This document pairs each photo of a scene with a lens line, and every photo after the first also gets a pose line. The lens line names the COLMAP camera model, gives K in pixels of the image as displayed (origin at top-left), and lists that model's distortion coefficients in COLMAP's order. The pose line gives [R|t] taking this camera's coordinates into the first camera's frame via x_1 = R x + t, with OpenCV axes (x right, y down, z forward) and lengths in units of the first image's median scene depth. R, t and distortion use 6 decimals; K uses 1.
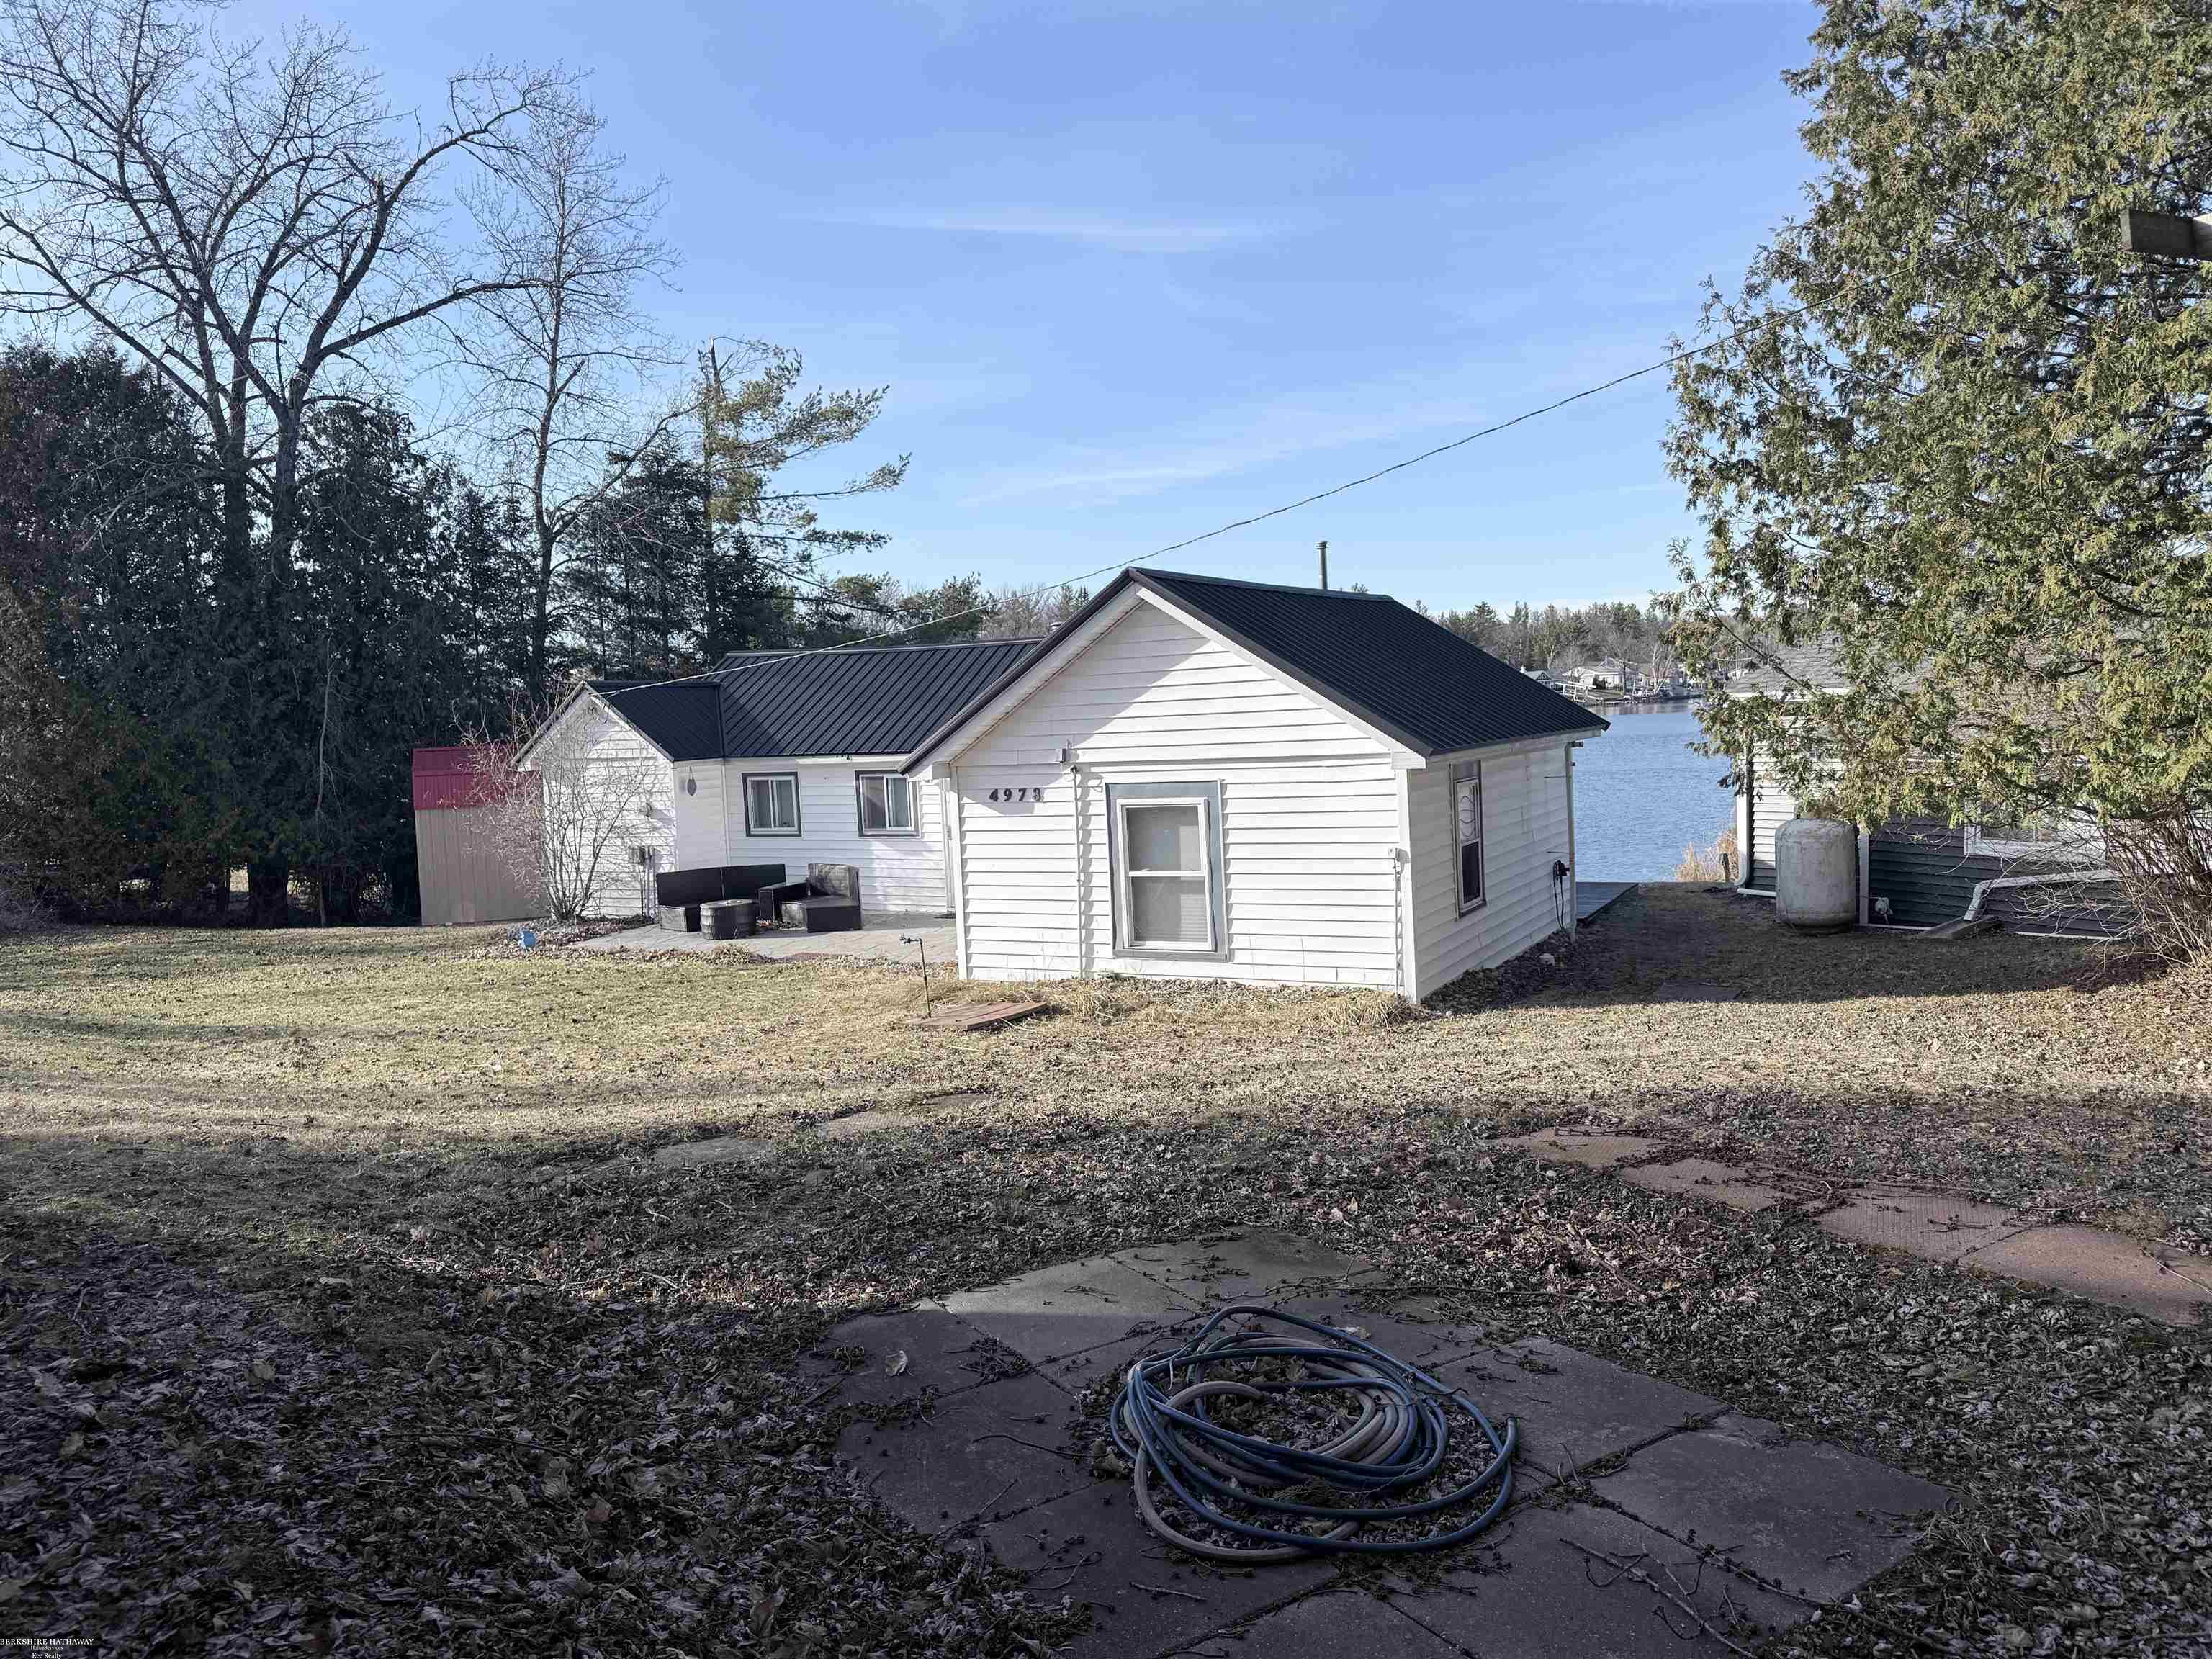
lens RADIAL K [[1531.6, 0, 1121.2], [0, 1531.6, 847.0], [0, 0, 1]] dist [0.006001, -0.015785]
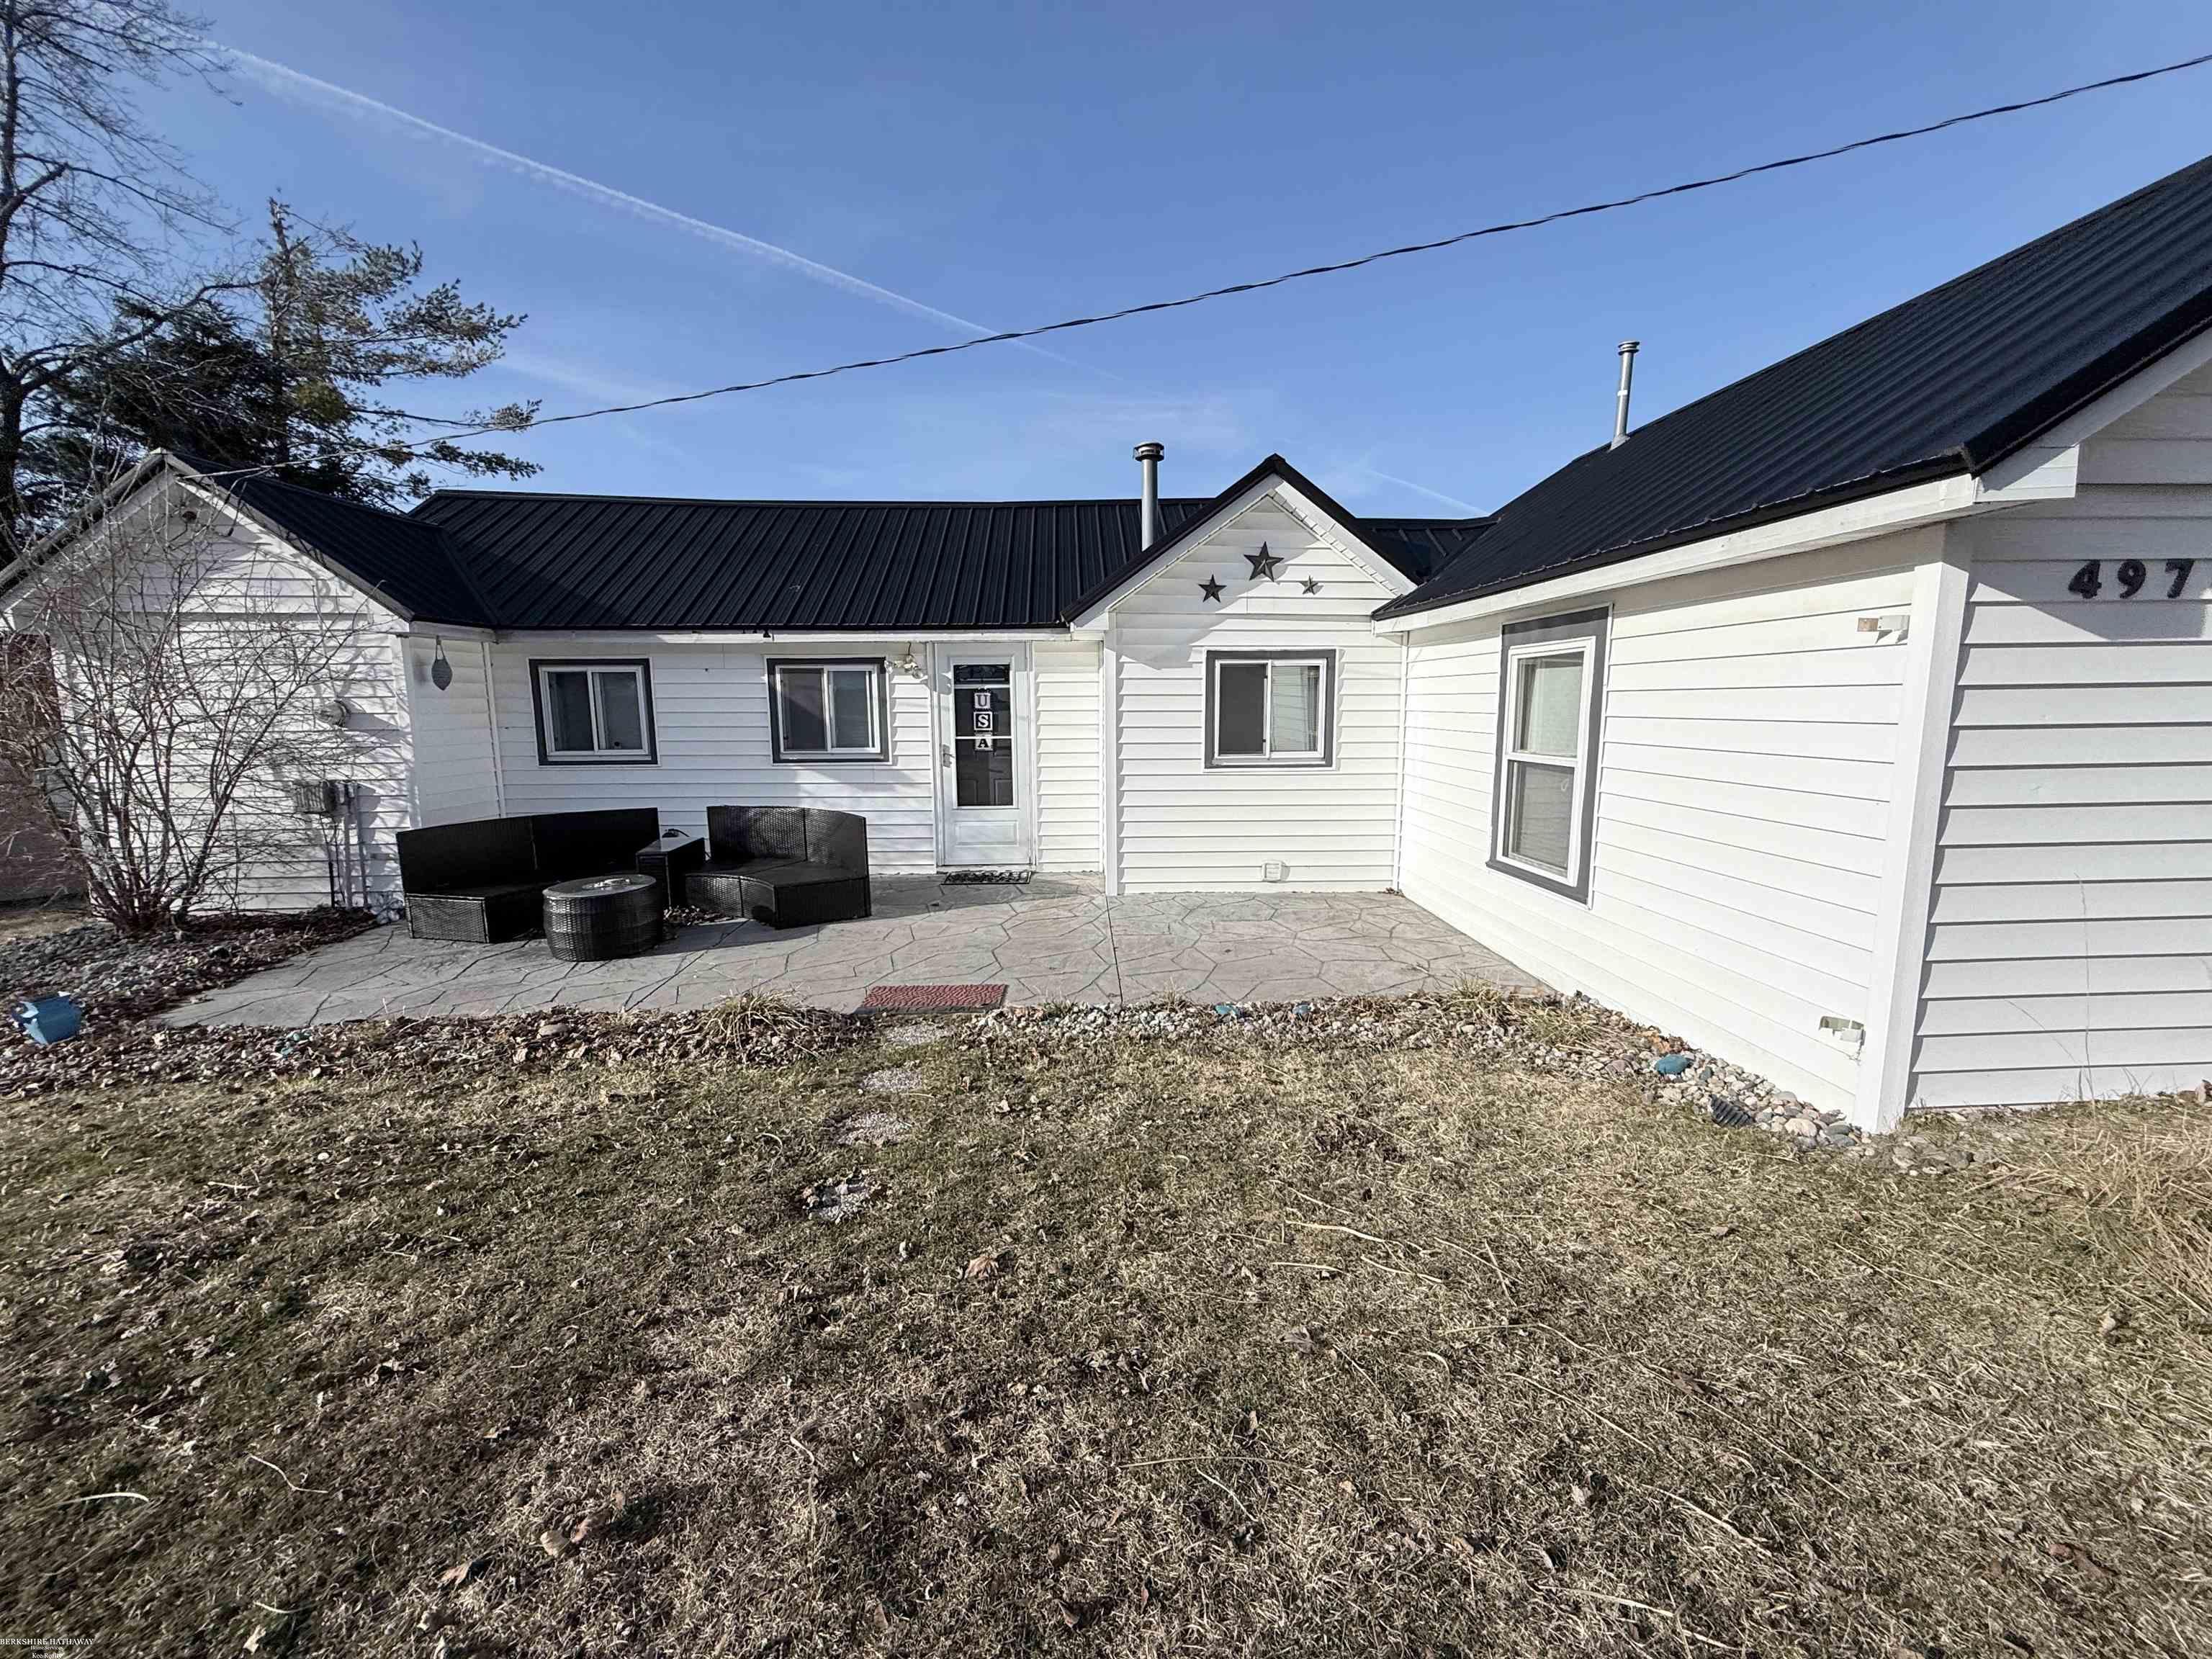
lens RADIAL K [[879.8, 0, 1105.5], [0, 879.8, 828.3], [0, 0, 1]] dist [-0.000250, 0.000045]
pose [[0.862052, -0.035470, 0.505577, -0.166069], [0.014486, 0.998865, 0.045377, 0.004310], [-0.506613, -0.031794, 0.861587, 0.420502]]
